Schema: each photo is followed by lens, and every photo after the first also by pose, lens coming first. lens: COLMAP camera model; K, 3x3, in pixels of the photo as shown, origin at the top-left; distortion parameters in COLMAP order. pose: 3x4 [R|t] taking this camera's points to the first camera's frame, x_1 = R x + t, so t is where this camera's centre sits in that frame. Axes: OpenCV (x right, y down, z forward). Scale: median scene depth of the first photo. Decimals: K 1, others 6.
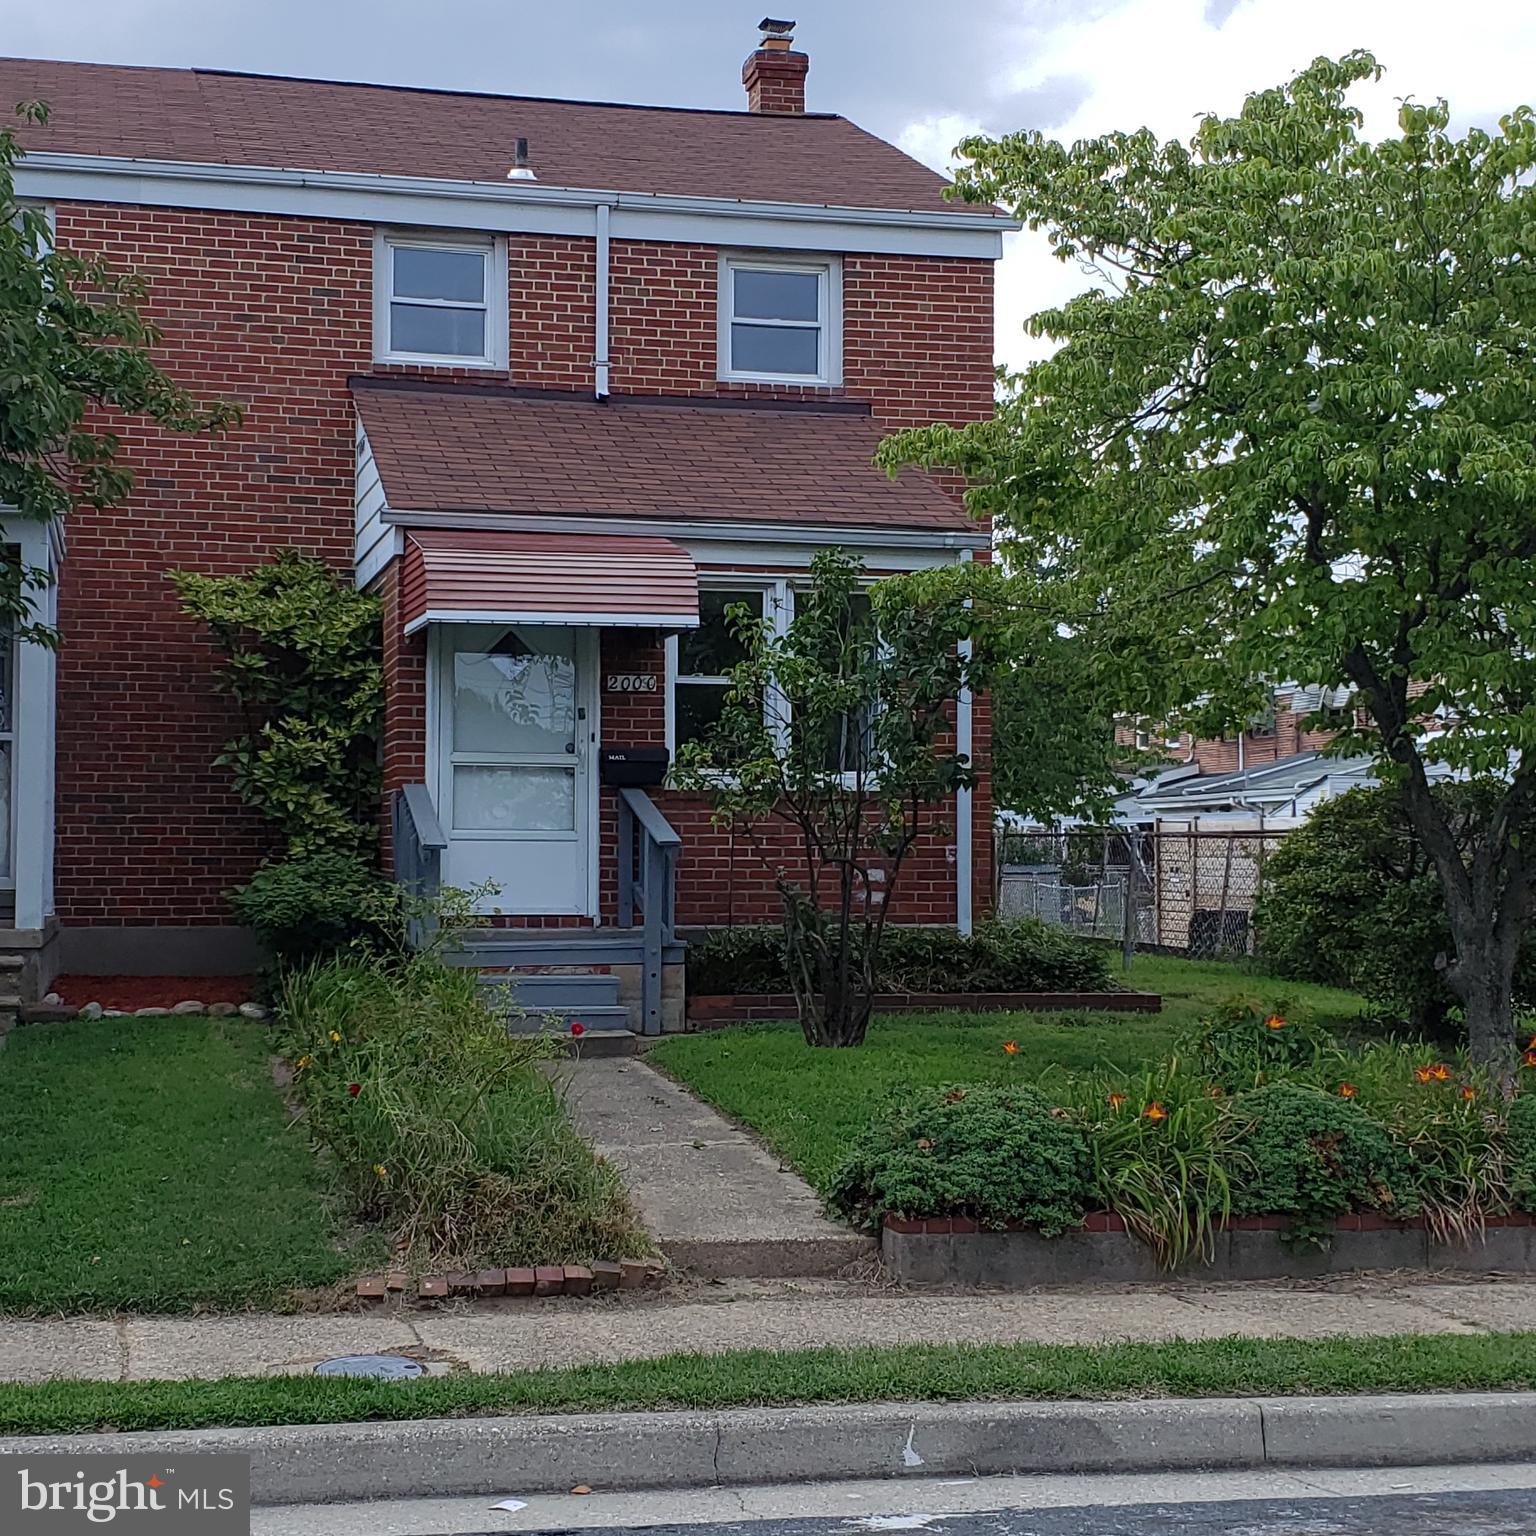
lens RADIAL K [[2613.8, 0, 764.5], [0, 2613.8, 763.4], [0, 0, 1]] dist [0.342964, -1.319864]
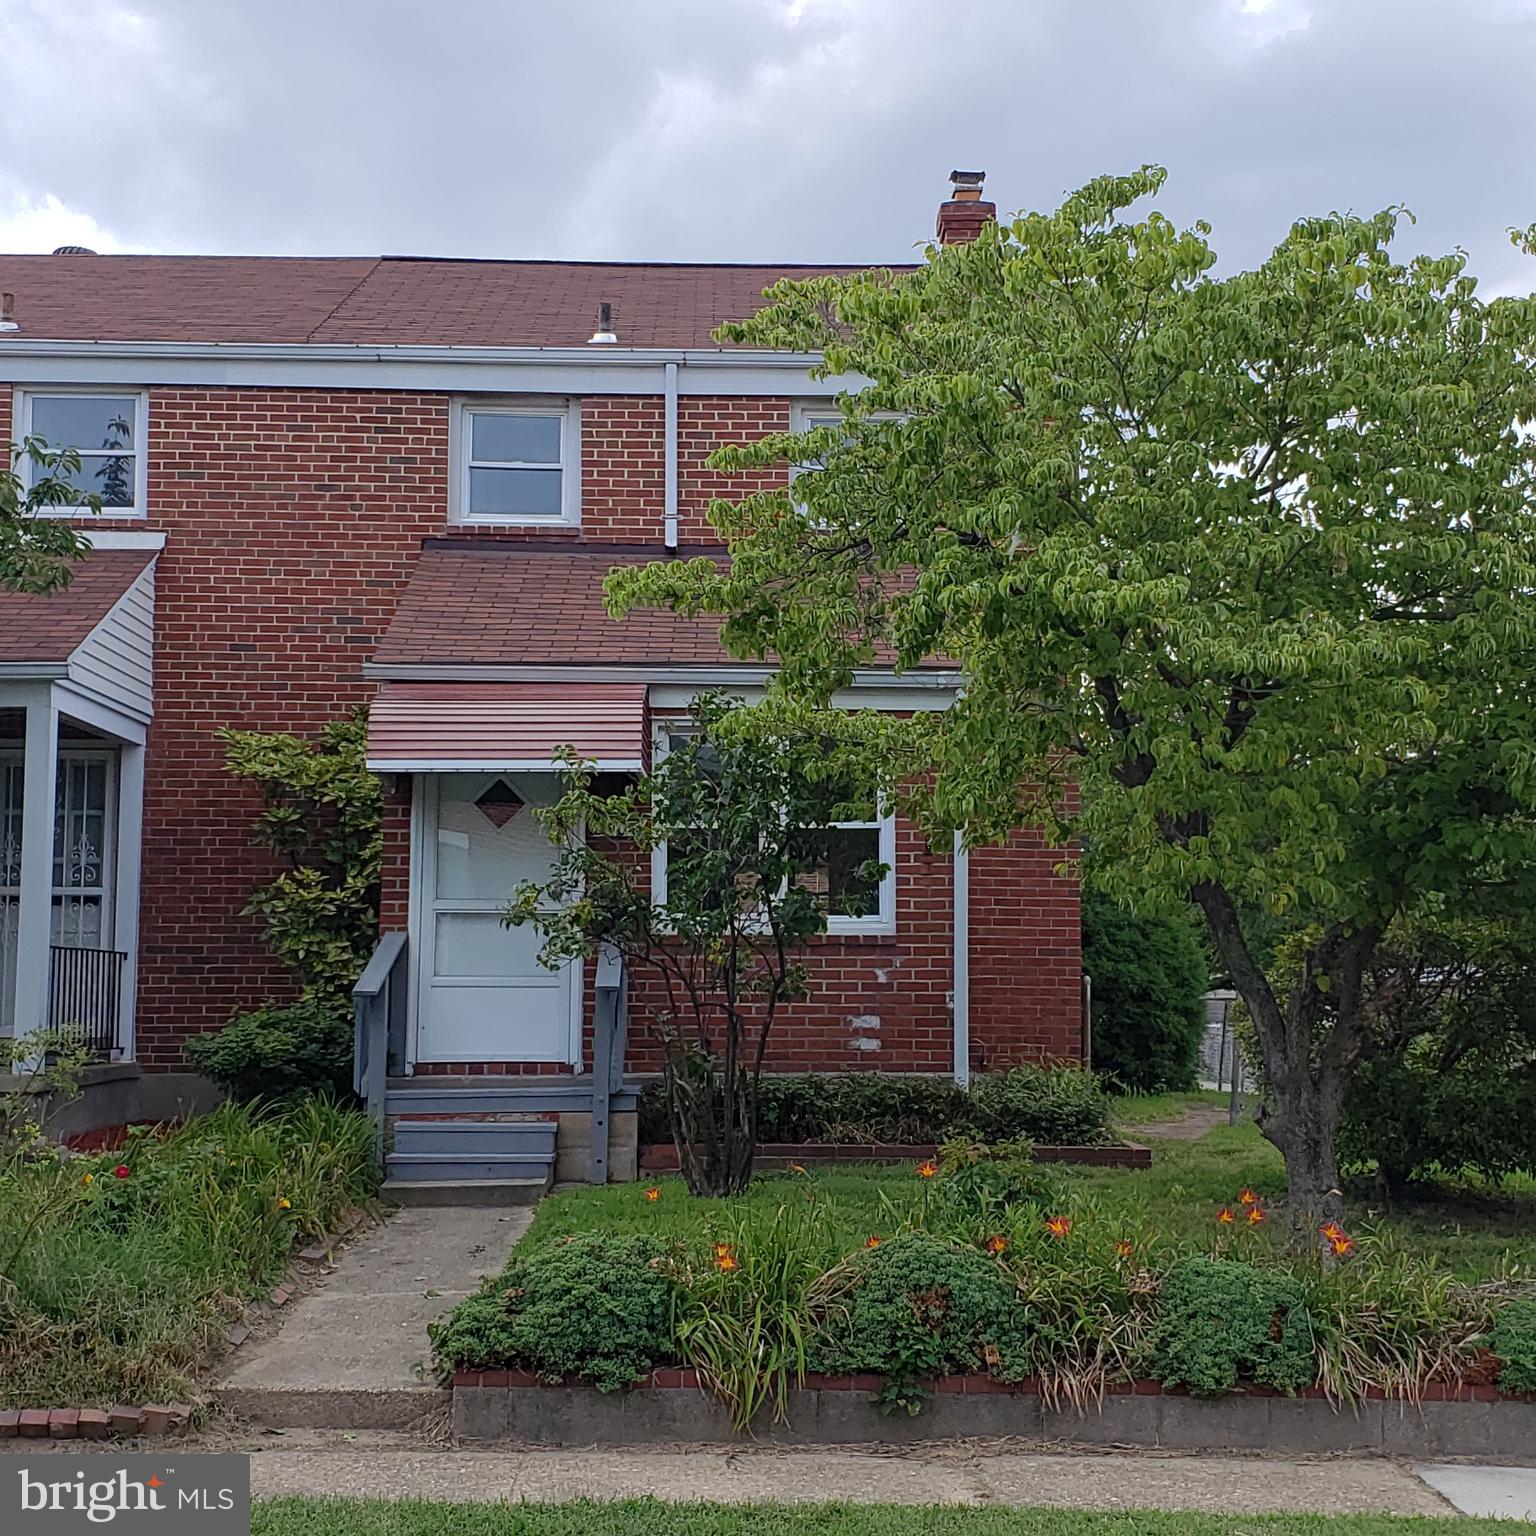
lens RADIAL K [[2613.8, 0, 764.5], [0, 2613.8, 763.4], [0, 0, 1]] dist [0.342964, -1.319864]
pose [[0.977449, -0.019424, -0.210274, 0.212900], [0.006920, 0.998172, -0.060038, 0.004844], [0.211056, 0.057229, 0.975797, 0.030681]]
